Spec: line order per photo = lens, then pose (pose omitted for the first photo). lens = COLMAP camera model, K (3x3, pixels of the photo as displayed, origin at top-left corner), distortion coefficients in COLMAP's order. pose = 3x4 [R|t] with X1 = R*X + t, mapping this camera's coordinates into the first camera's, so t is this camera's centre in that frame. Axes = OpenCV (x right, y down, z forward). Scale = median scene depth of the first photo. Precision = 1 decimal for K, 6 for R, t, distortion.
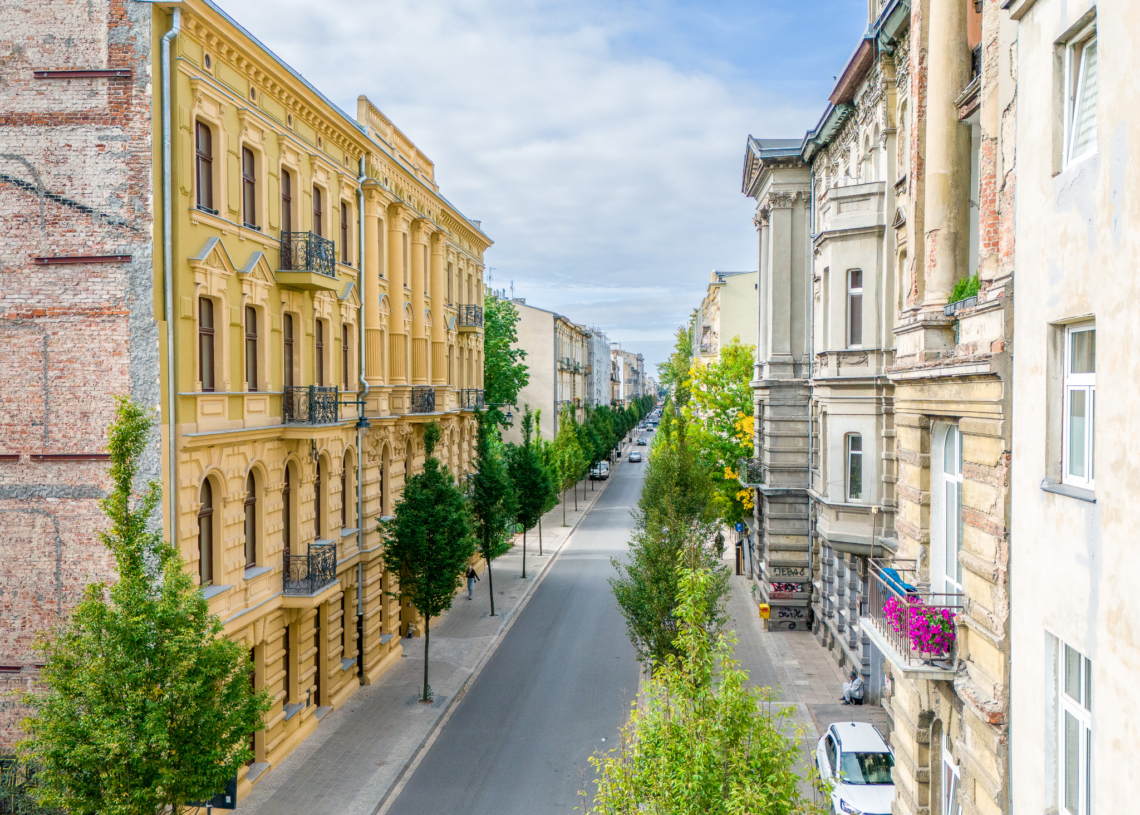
lens RADIAL K [[861.6, 0, 570.0], [0, 861.6, 407.5], [0, 0, 1]] dist [0.033974, -0.009531]
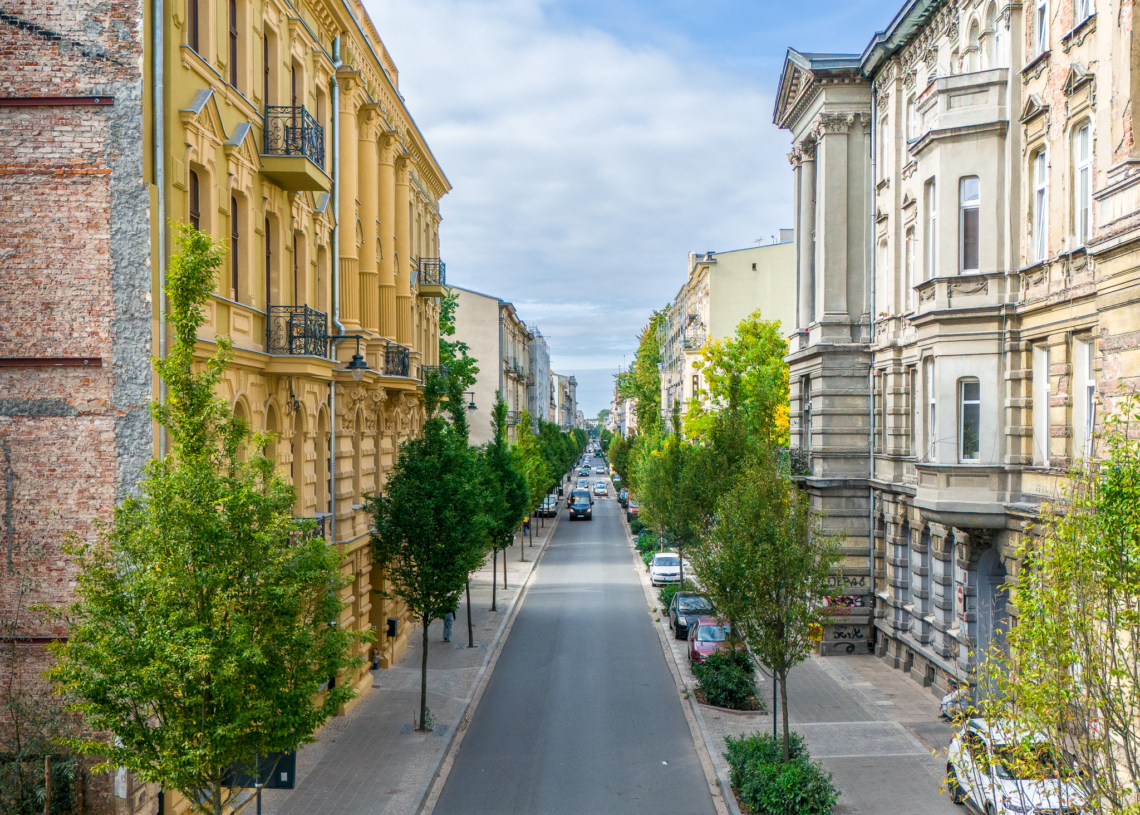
lens RADIAL K [[1083.5, 0, 567.1], [0, 1083.5, 431.0], [0, 0, 1]] dist [0.038387, -0.022543]
pose [[0.996561, 0.000969, 0.082855, -0.132923], [0.000406, 0.999863, -0.016577, 0.096075], [-0.082860, 0.016554, 0.996424, 0.010089]]
